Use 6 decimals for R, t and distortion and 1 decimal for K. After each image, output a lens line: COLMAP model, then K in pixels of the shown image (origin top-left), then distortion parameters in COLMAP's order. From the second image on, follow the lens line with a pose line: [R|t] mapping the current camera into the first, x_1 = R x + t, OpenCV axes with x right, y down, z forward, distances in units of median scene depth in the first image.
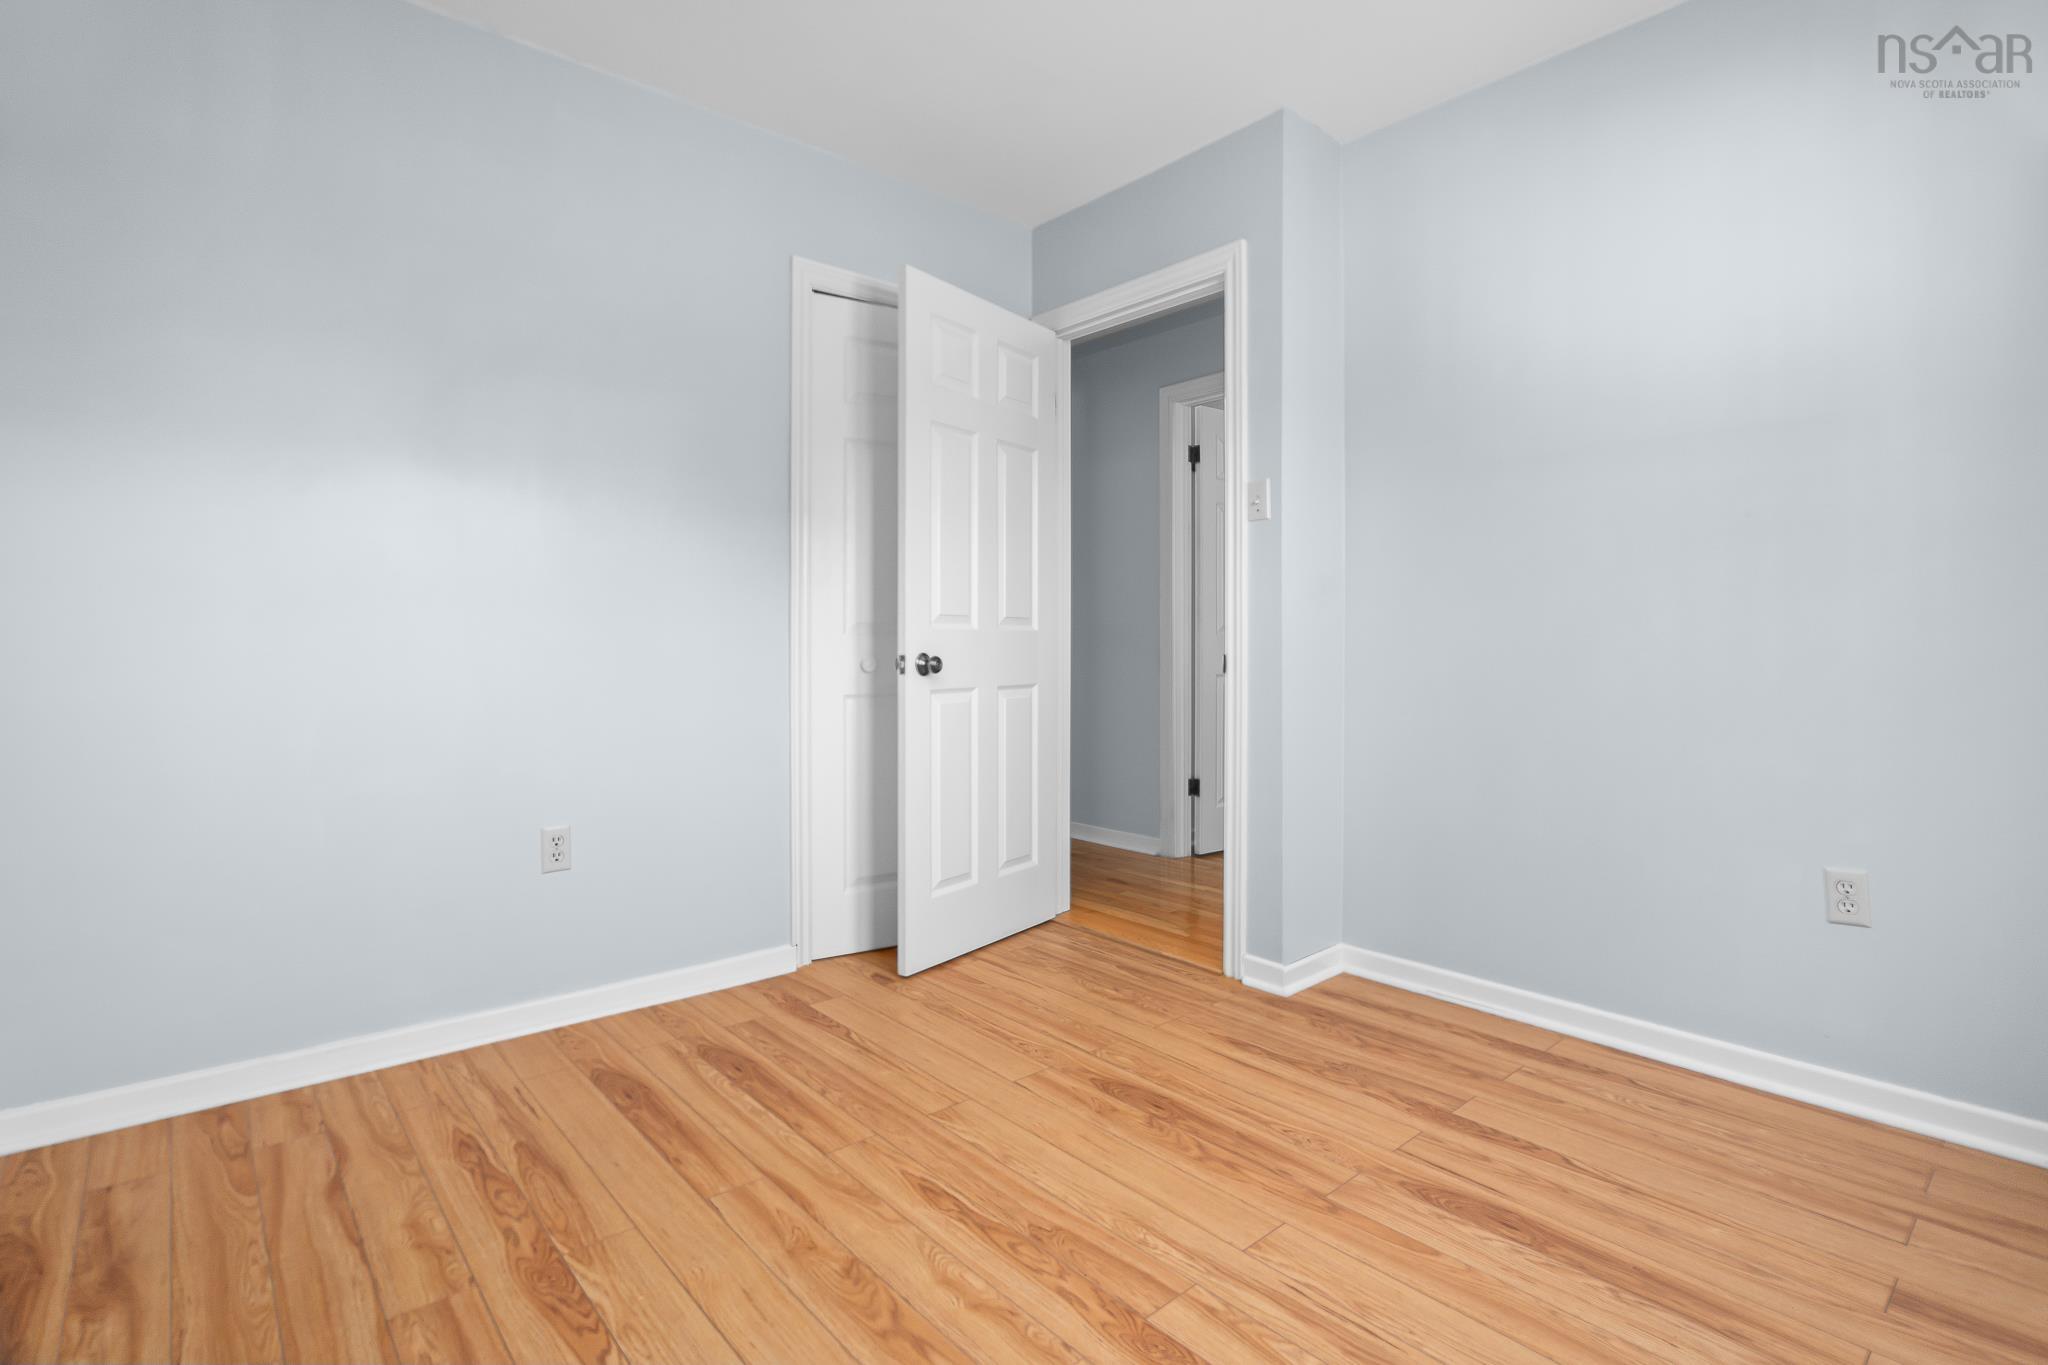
lens RADIAL K [[984.8, 0, 1024.3], [0, 984.8, 654.8], [0, 0, 1]] dist [-0.000149, -0.000071]
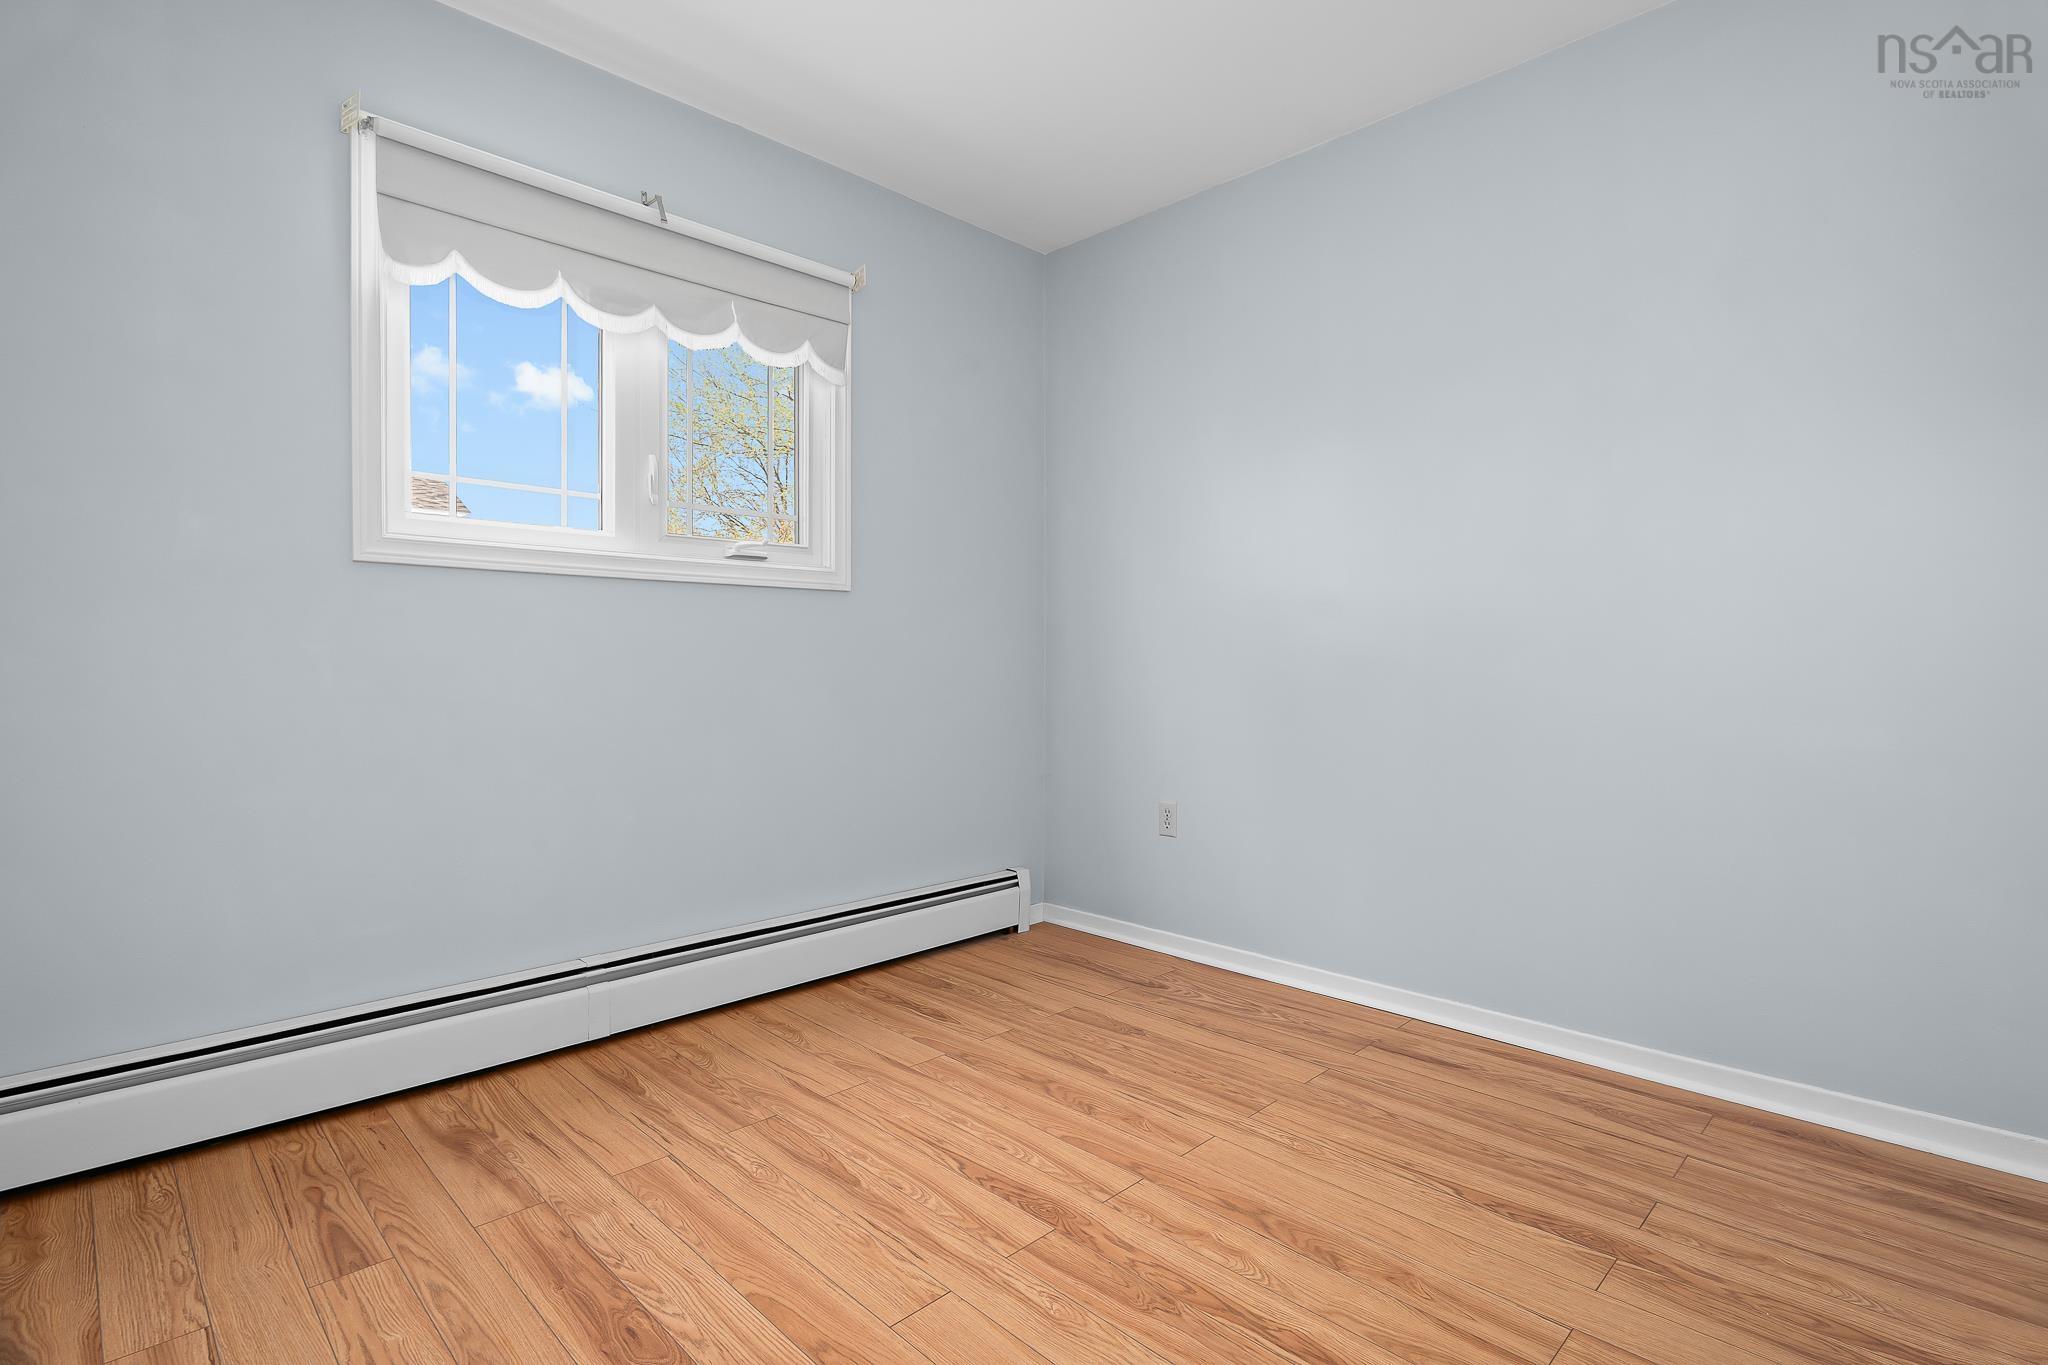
lens RADIAL K [[984.8, 0, 1024.3], [0, 984.8, 654.8], [0, 0, 1]] dist [-0.000149, -0.000071]
pose [[-0.998240, -0.005738, -0.059022, 0.216023], [-0.005919, 0.999978, 0.002891, -0.020767], [0.059004, 0.003235, -0.998253, 2.011851]]
